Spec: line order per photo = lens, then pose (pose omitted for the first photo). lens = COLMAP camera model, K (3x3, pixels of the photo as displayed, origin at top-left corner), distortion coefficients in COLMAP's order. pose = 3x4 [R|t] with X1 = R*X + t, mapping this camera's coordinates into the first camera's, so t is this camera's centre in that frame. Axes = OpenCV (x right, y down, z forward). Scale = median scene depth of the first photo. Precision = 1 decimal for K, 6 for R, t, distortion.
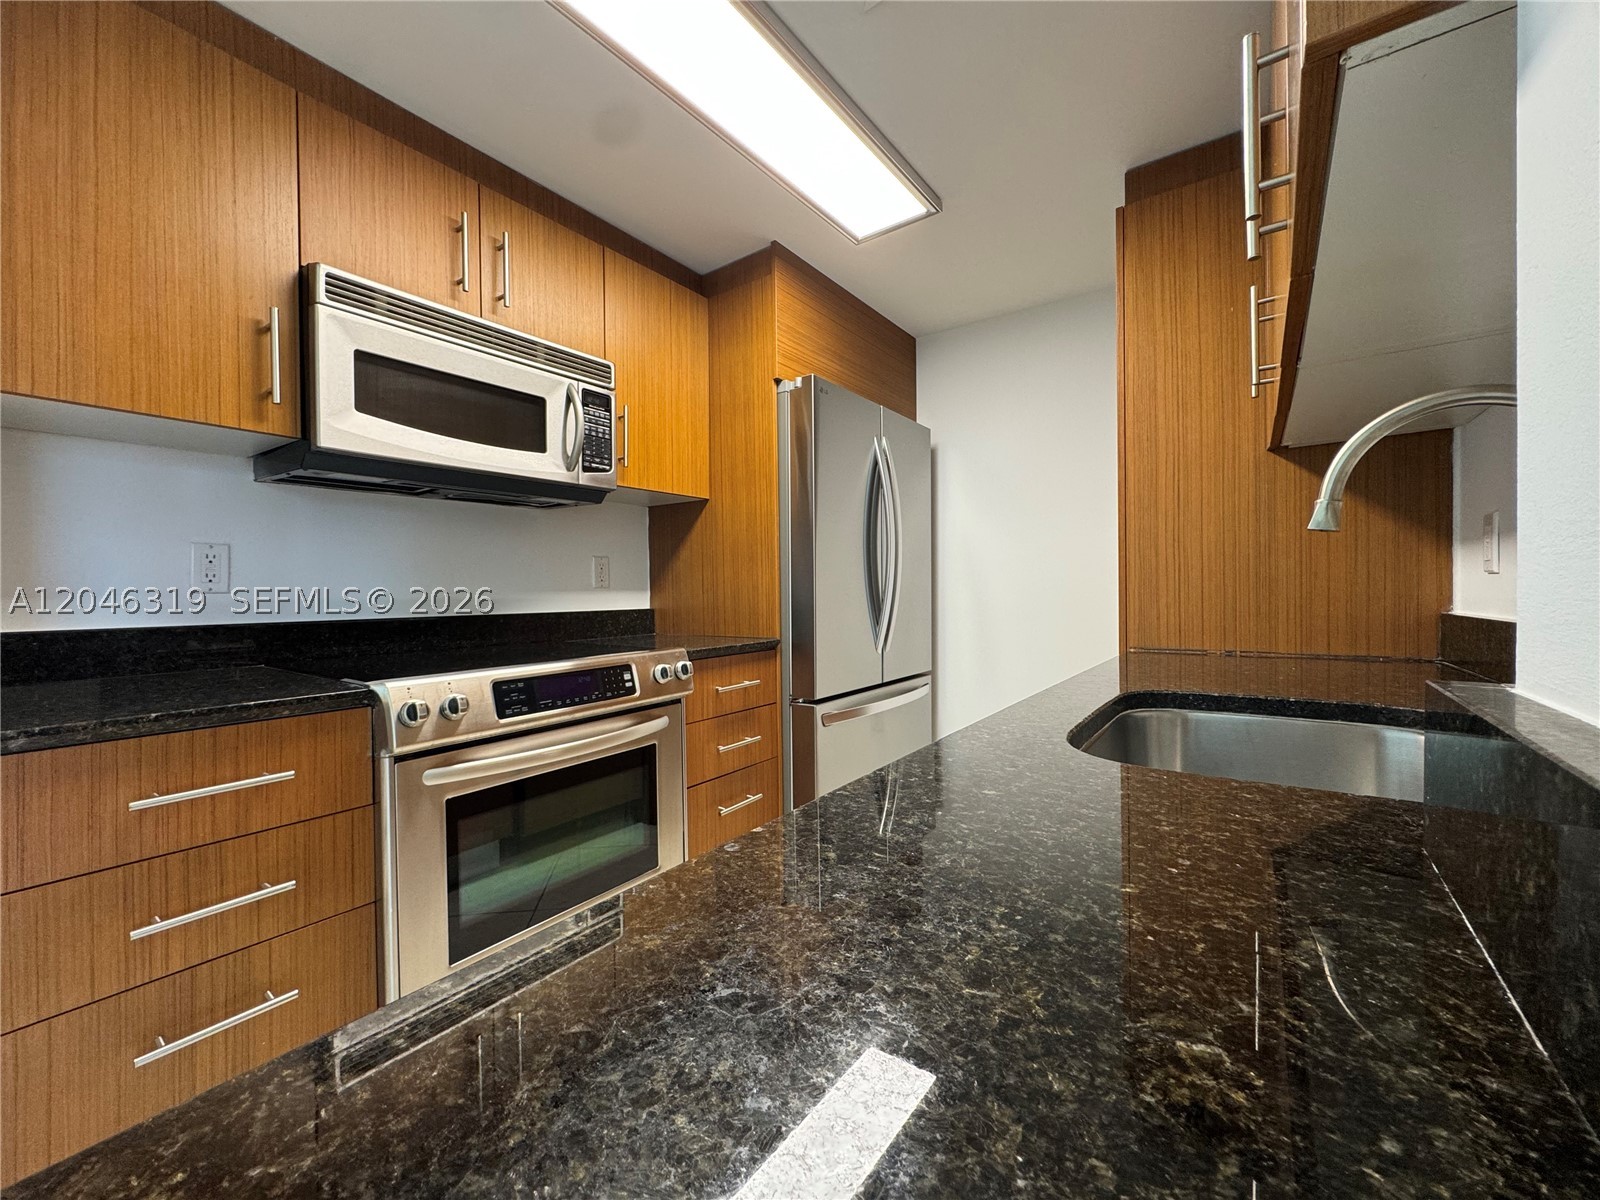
lens RADIAL K [[635.8, 0, 800.0], [0, 635.8, 600.0], [0, 0, 1]] dist [-0.001404, -0.000048]
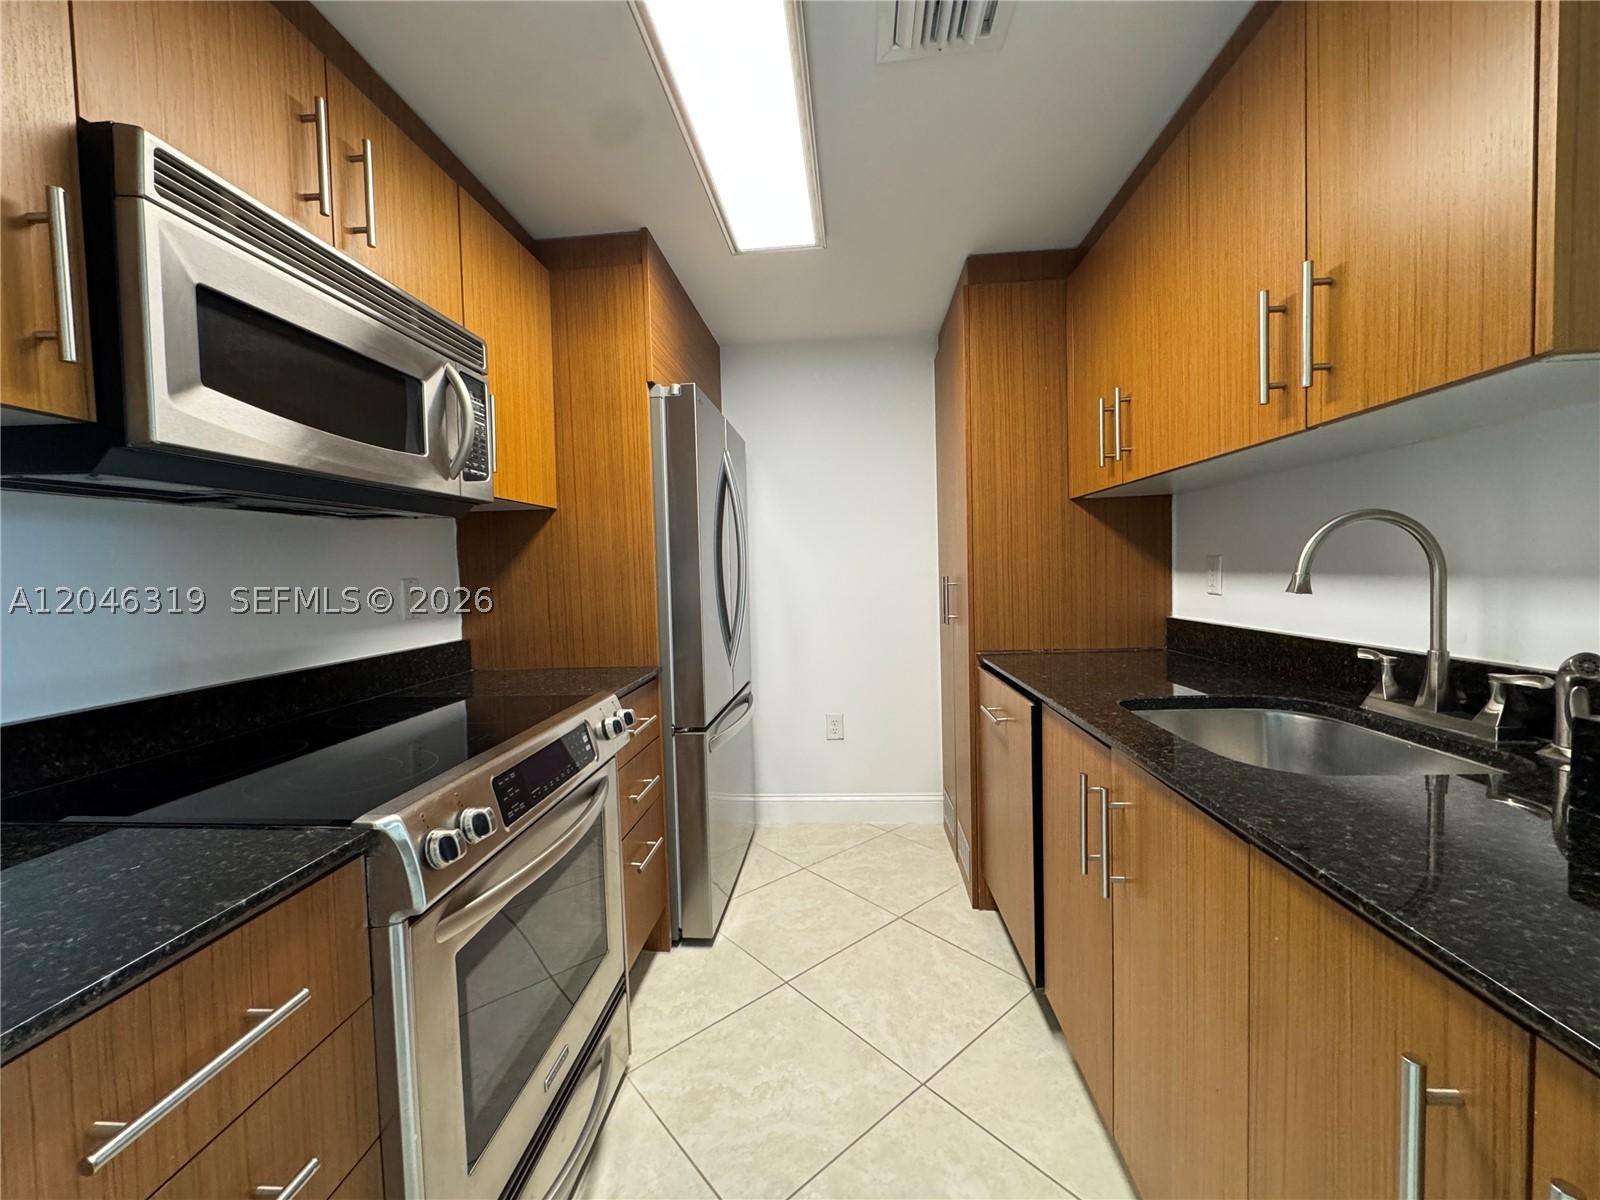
lens RADIAL K [[639.0, 0, 800.0], [0, 639.0, 600.0], [0, 0, 1]] dist [-0.002243, 0.000113]
pose [[0.855438, -0.037402, 0.516553, -0.417626], [0.025960, 0.999232, 0.029361, -0.071510], [-0.517254, -0.011707, 0.855752, 0.129492]]
